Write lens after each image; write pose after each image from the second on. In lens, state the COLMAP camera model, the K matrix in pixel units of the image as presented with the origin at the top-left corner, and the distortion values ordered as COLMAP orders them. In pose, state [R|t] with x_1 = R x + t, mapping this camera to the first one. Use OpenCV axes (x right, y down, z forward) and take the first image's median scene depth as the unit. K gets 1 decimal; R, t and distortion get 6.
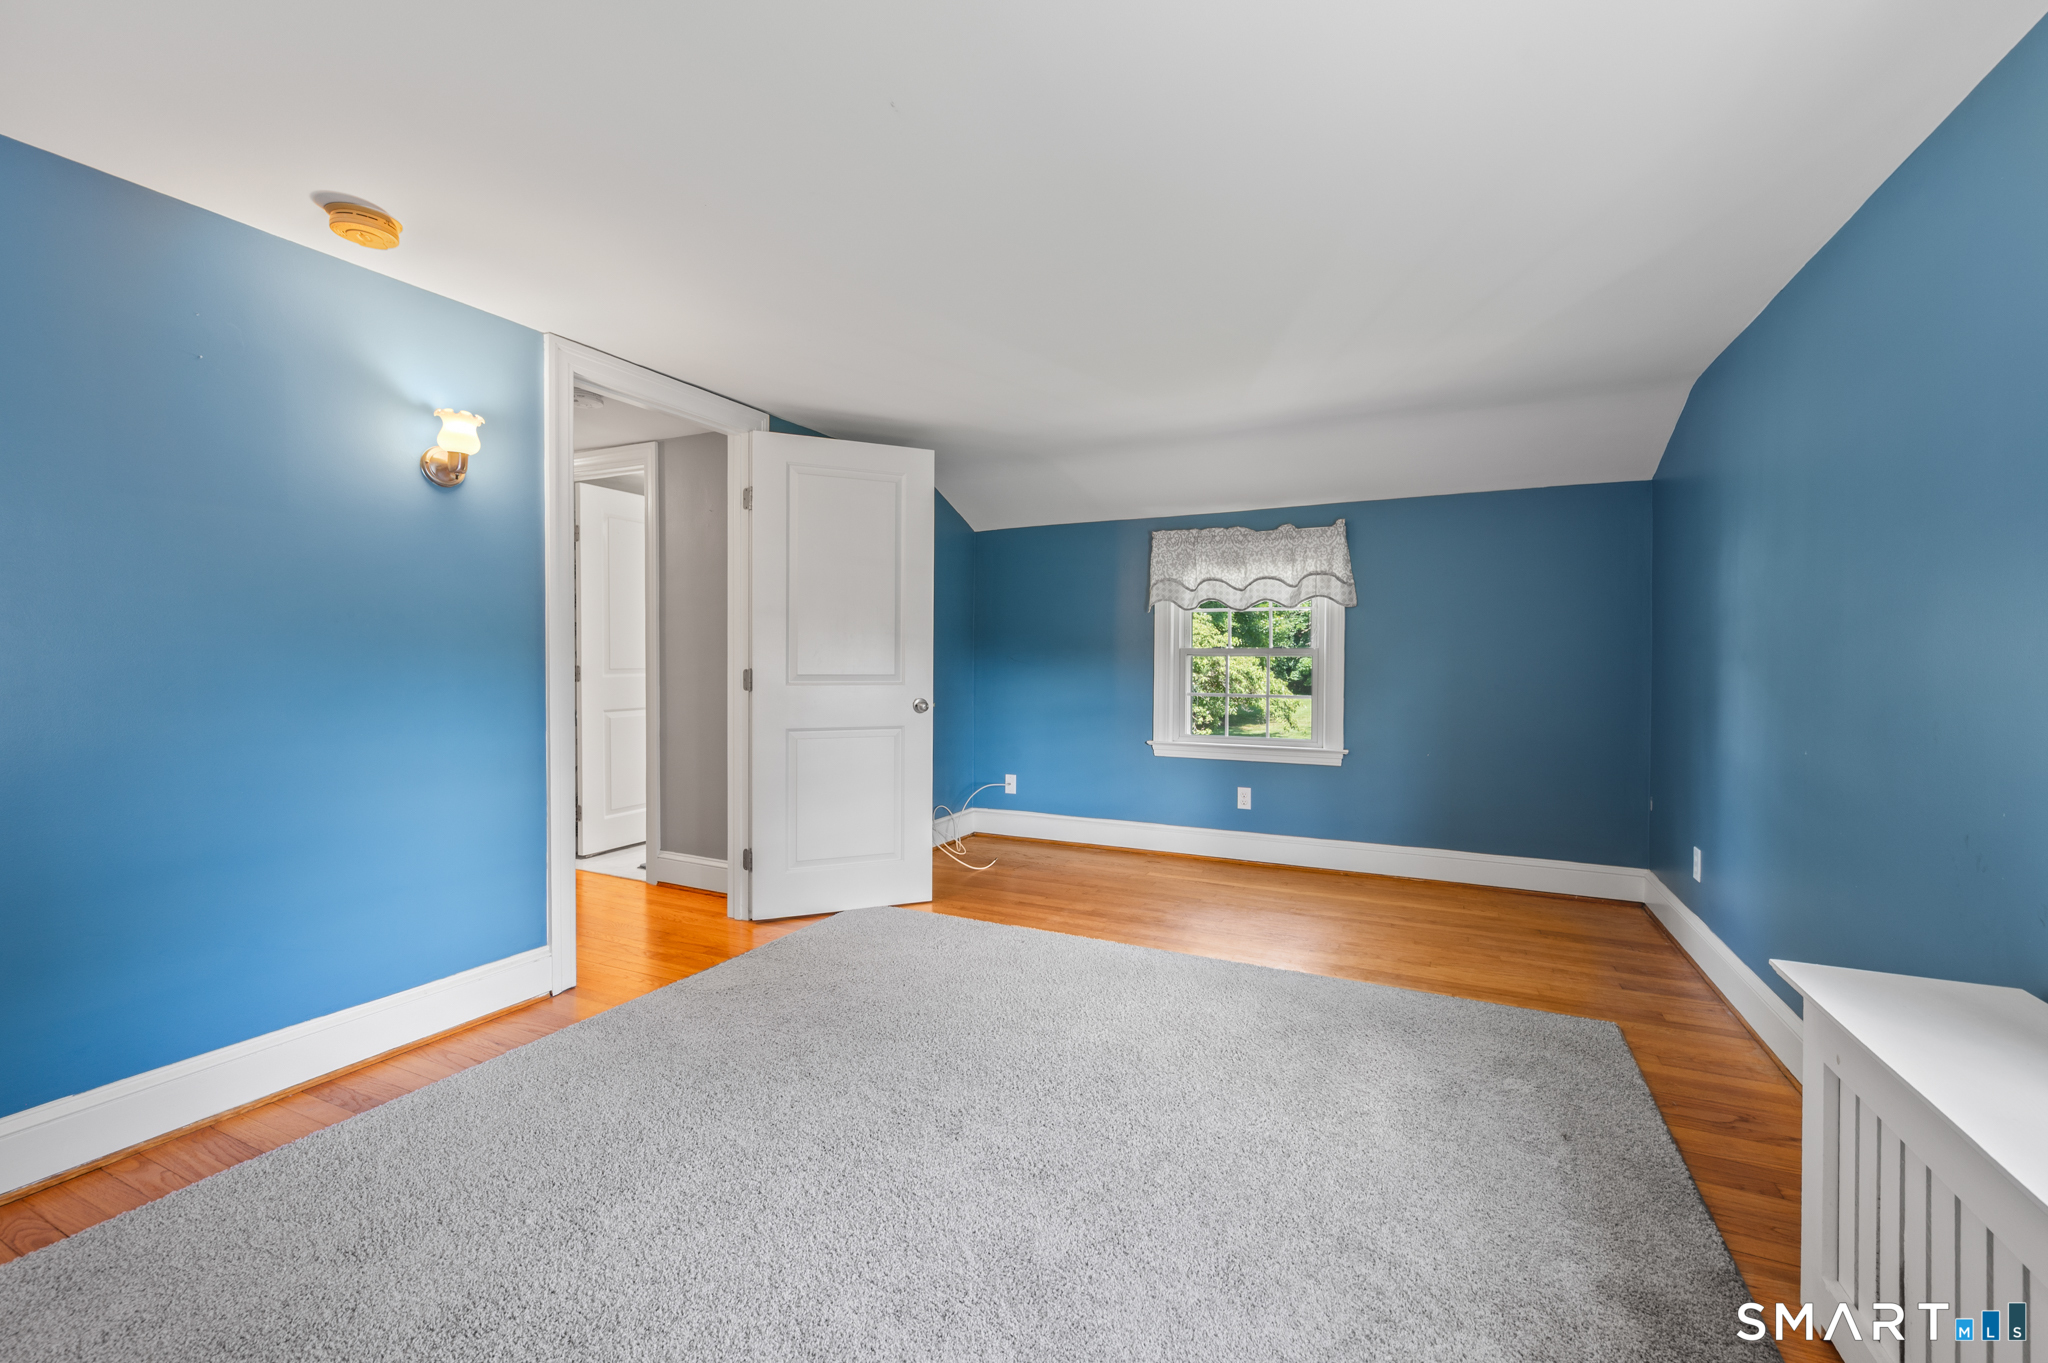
lens RADIAL K [[856.8, 0, 1024.0], [0, 856.8, 668.1], [0, 0, 1]] dist [0.000005, -0.000073]
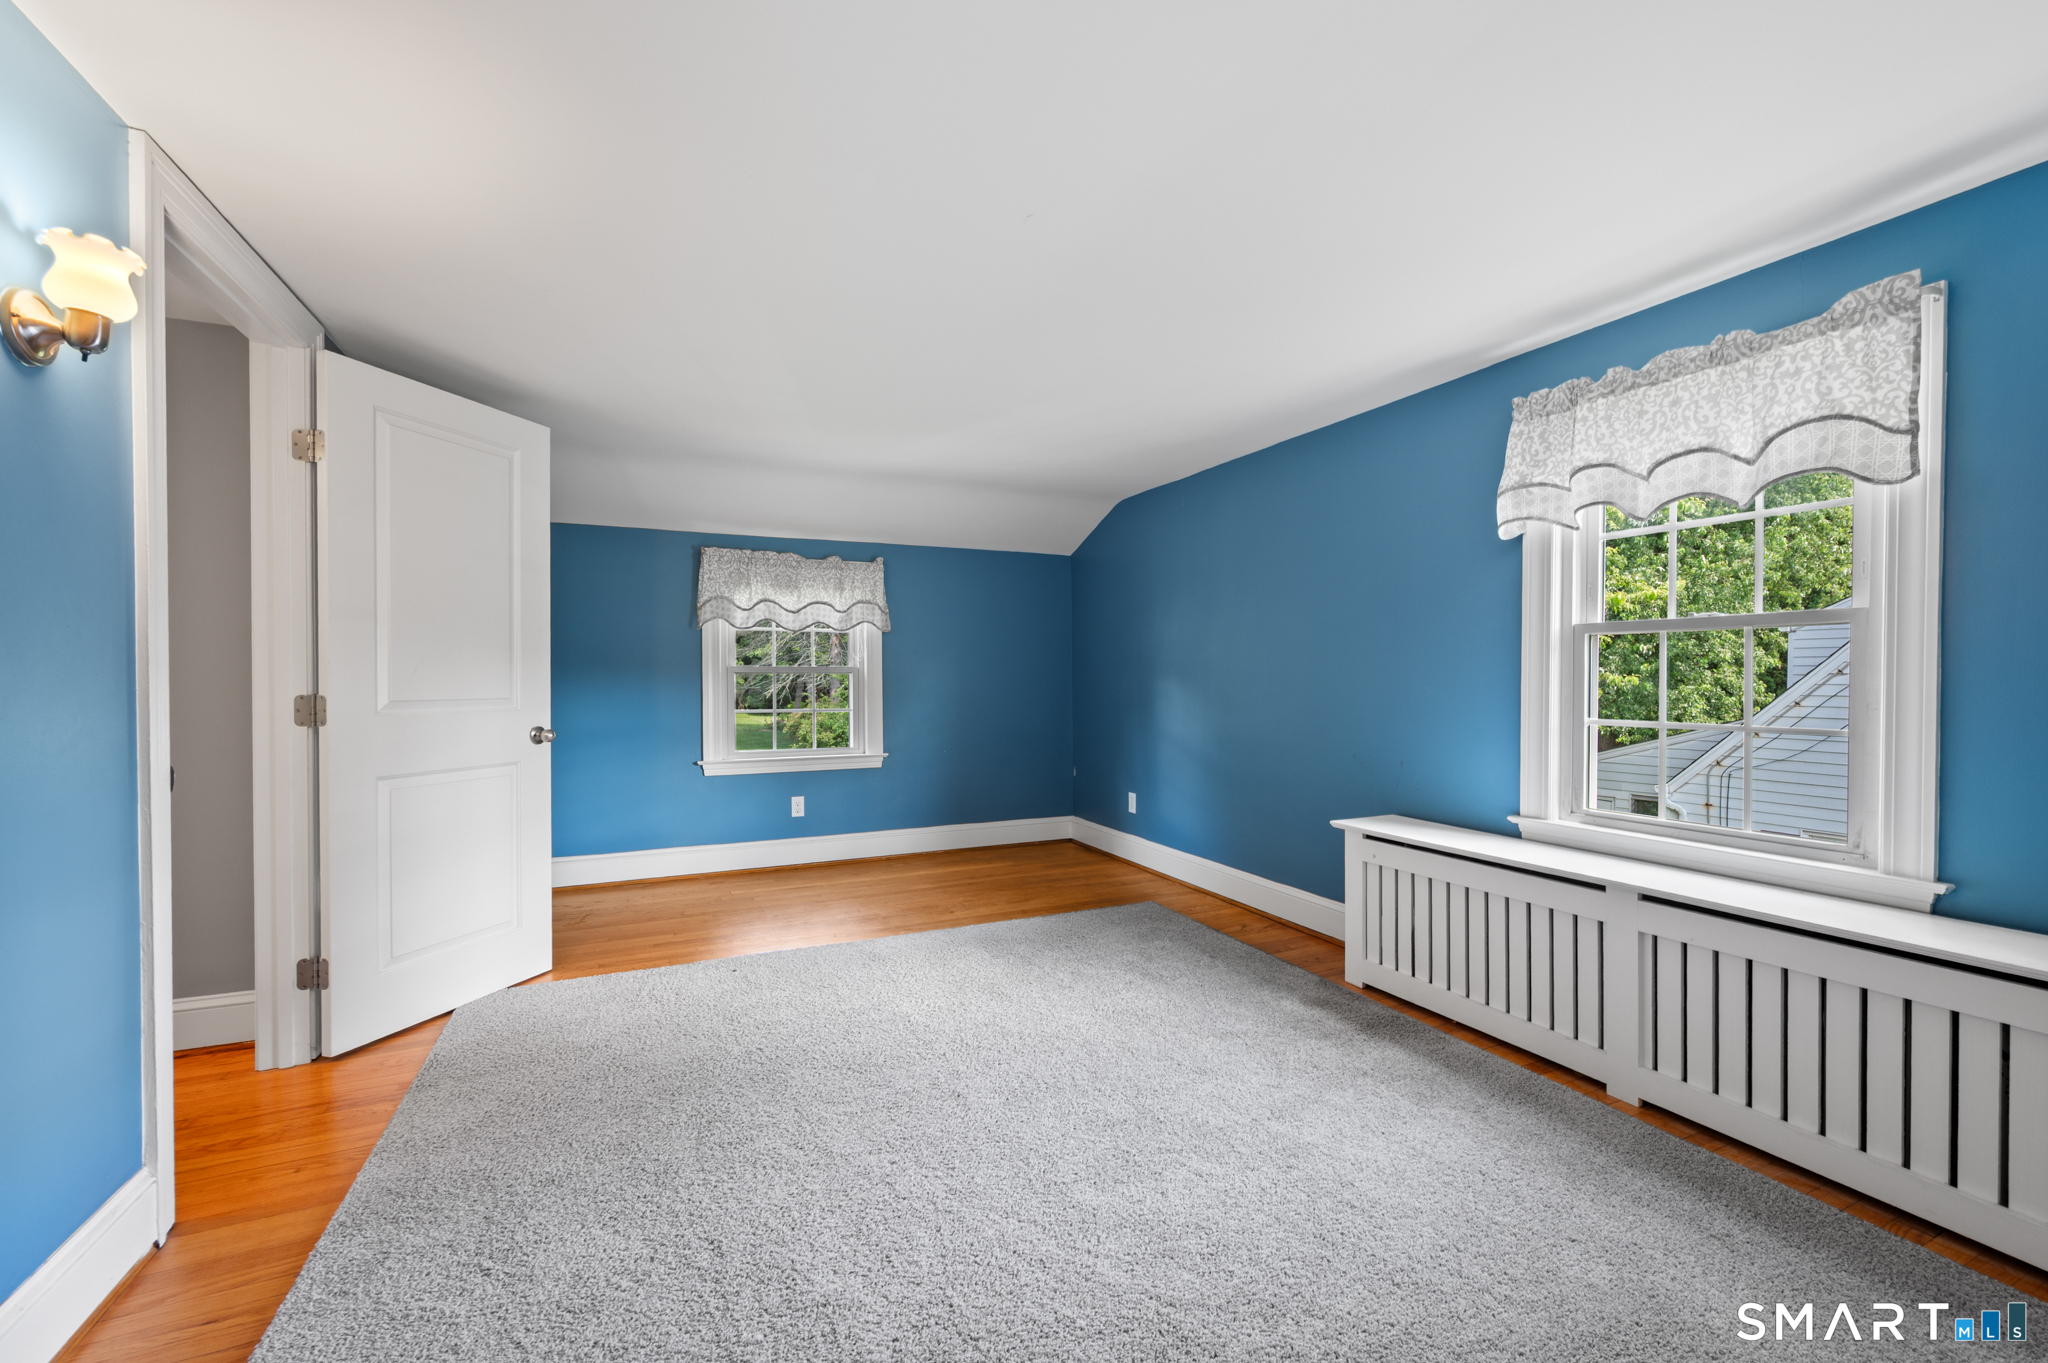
lens RADIAL K [[835.8, 0, 1075.1], [0, 835.8, 685.3], [0, 0, 1]] dist [-0.001360, -0.000091]
pose [[0.615881, -0.012914, 0.787734, -0.417242], [0.013003, 0.999896, 0.006226, -0.002321], [-0.787732, 0.006408, 0.615984, 0.095823]]
